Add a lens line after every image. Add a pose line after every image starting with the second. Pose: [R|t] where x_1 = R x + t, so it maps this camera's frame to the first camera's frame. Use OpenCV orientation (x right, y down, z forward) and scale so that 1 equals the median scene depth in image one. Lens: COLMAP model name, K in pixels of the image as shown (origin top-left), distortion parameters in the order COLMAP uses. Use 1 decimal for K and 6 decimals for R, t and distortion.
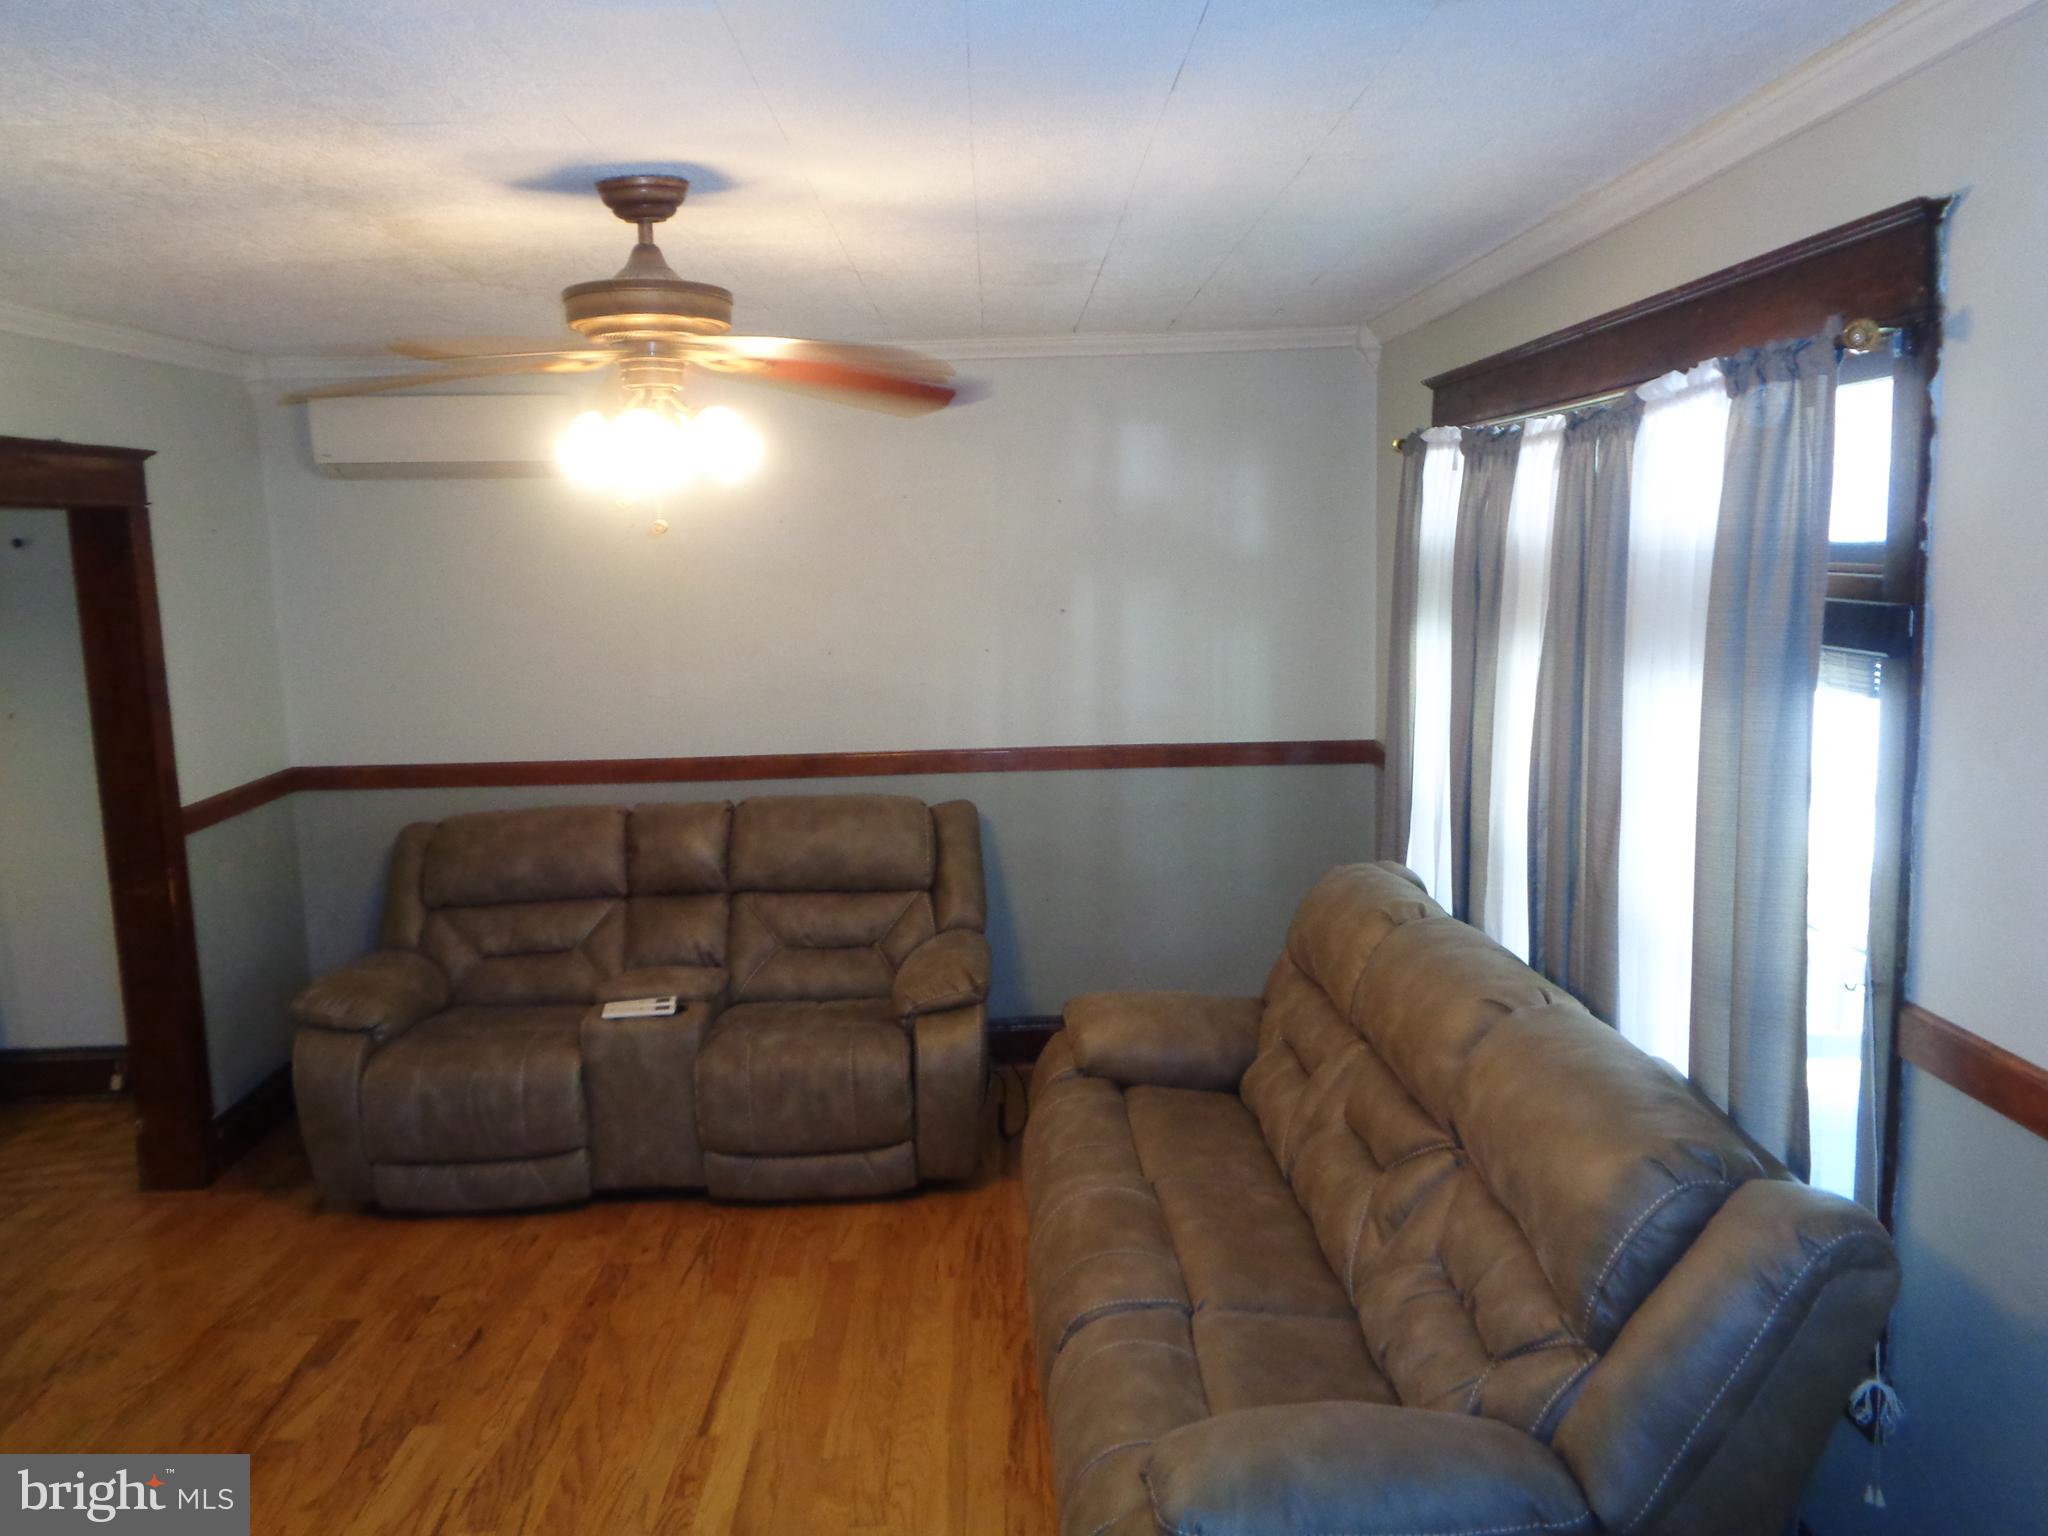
lens RADIAL K [[1526.5, 0, 1024.0], [0, 1526.5, 768.0], [0, 0, 1]] dist [0.002821, 0.000619]
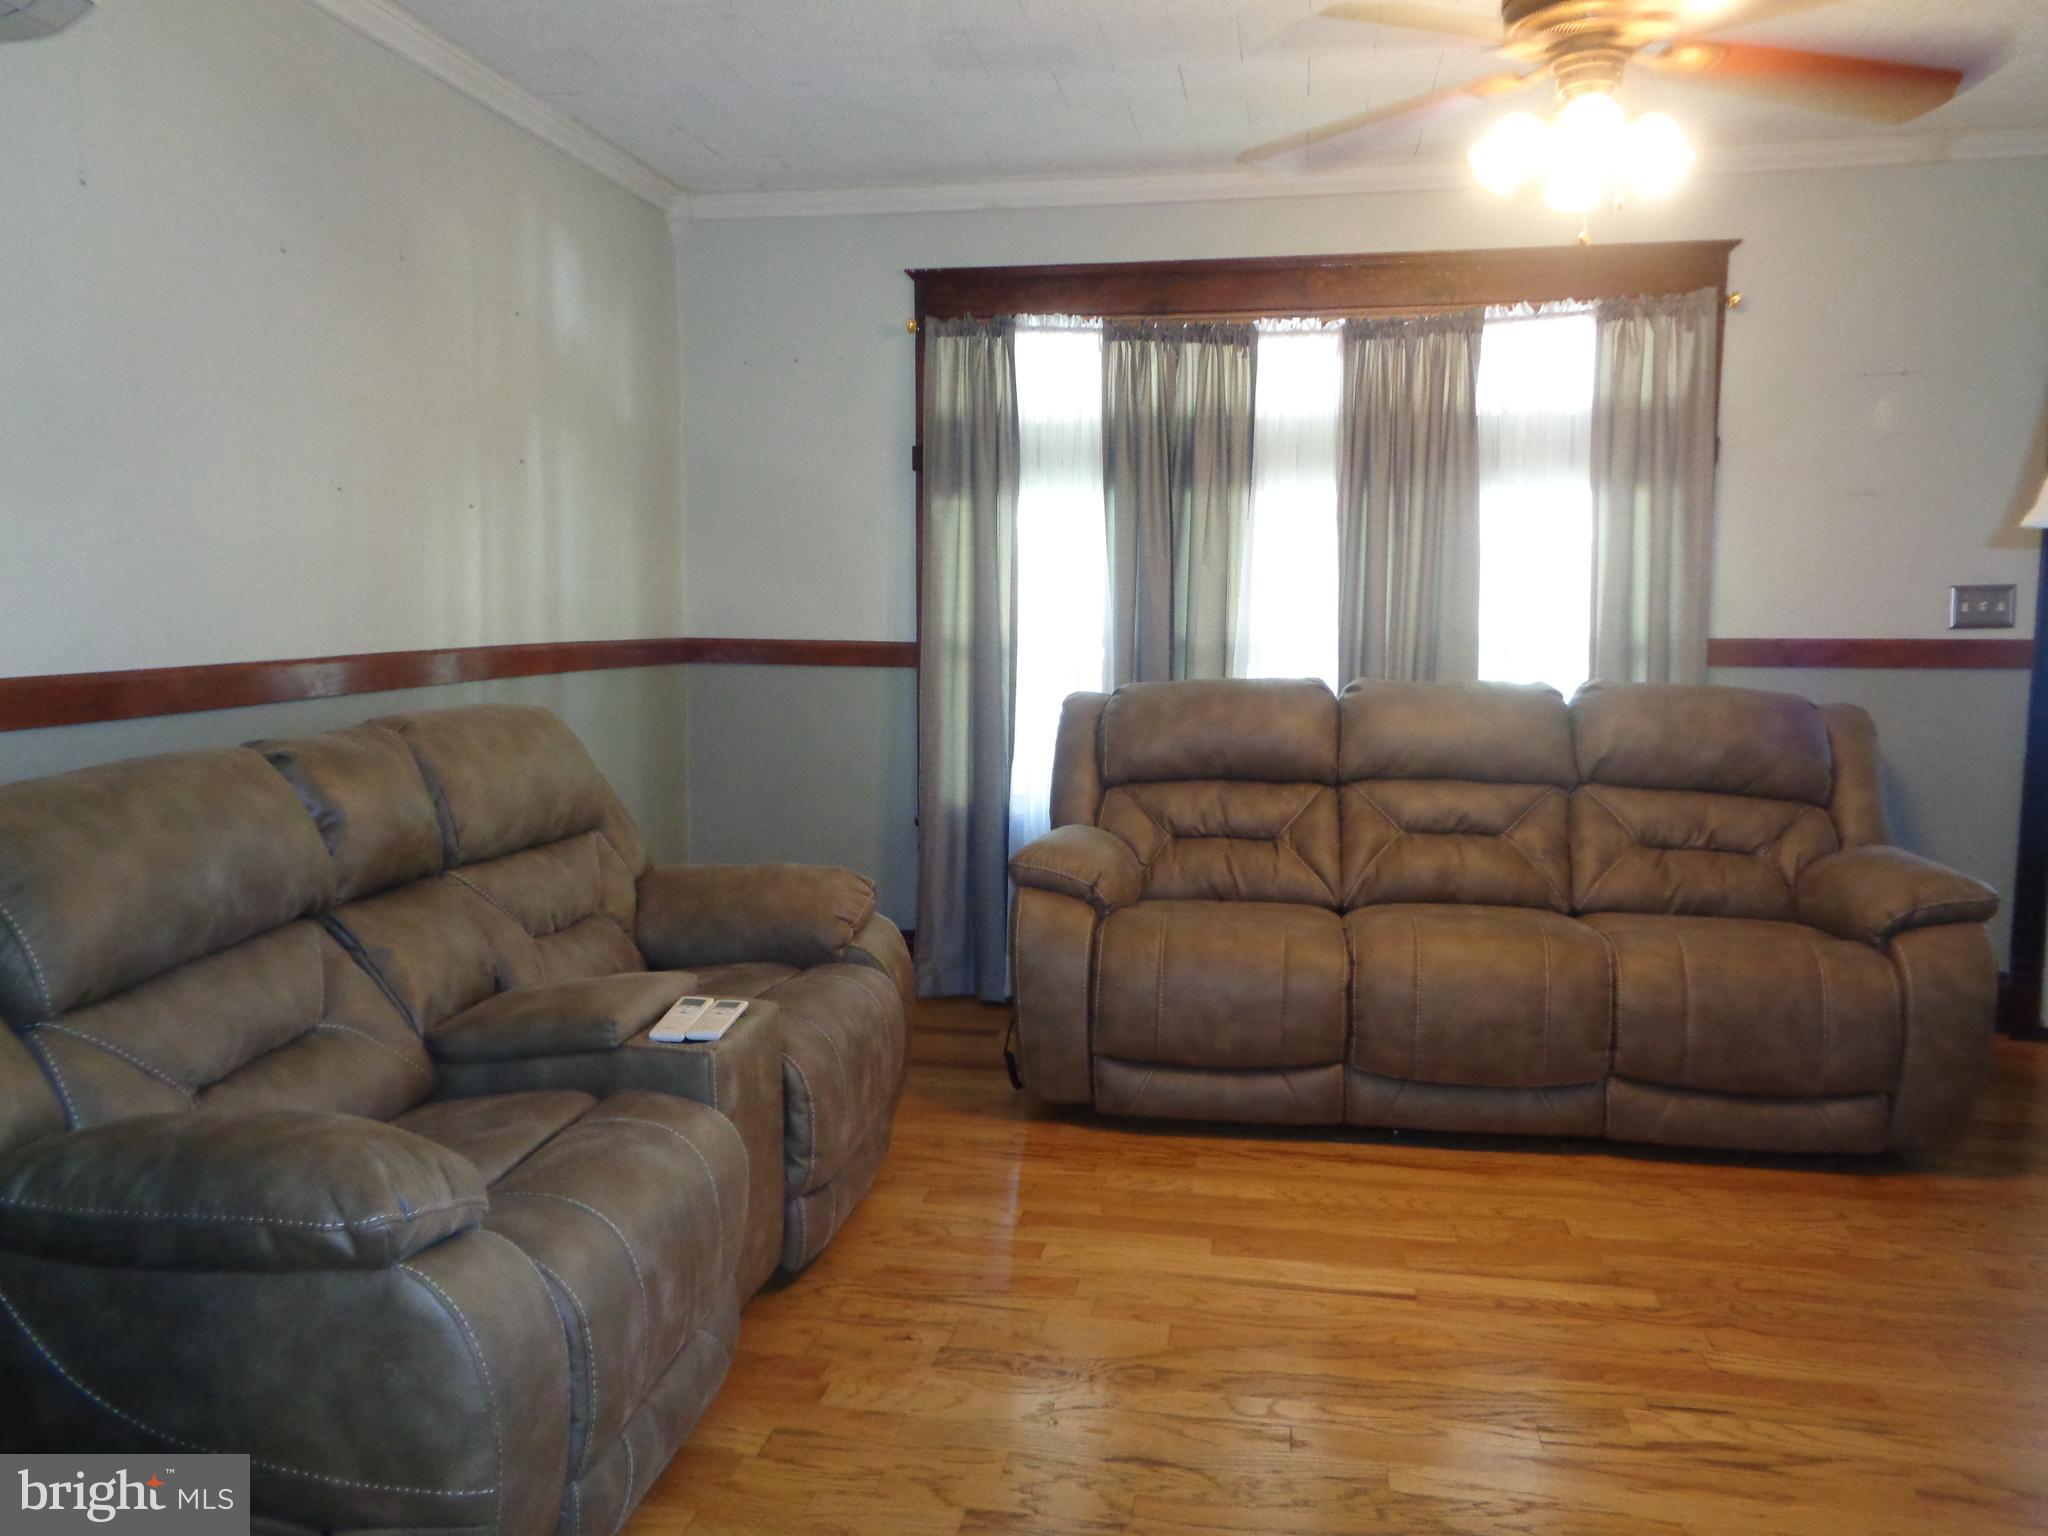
lens RADIAL K [[1526.5, 0, 1024.0], [0, 1526.5, 768.0], [0, 0, 1]] dist [0.002821, 0.000619]
pose [[0.201787, -0.080939, 0.976079, -0.954549], [0.137374, 0.989067, 0.053616, 0.054463], [-0.969748, 0.123269, 0.210700, 0.879809]]
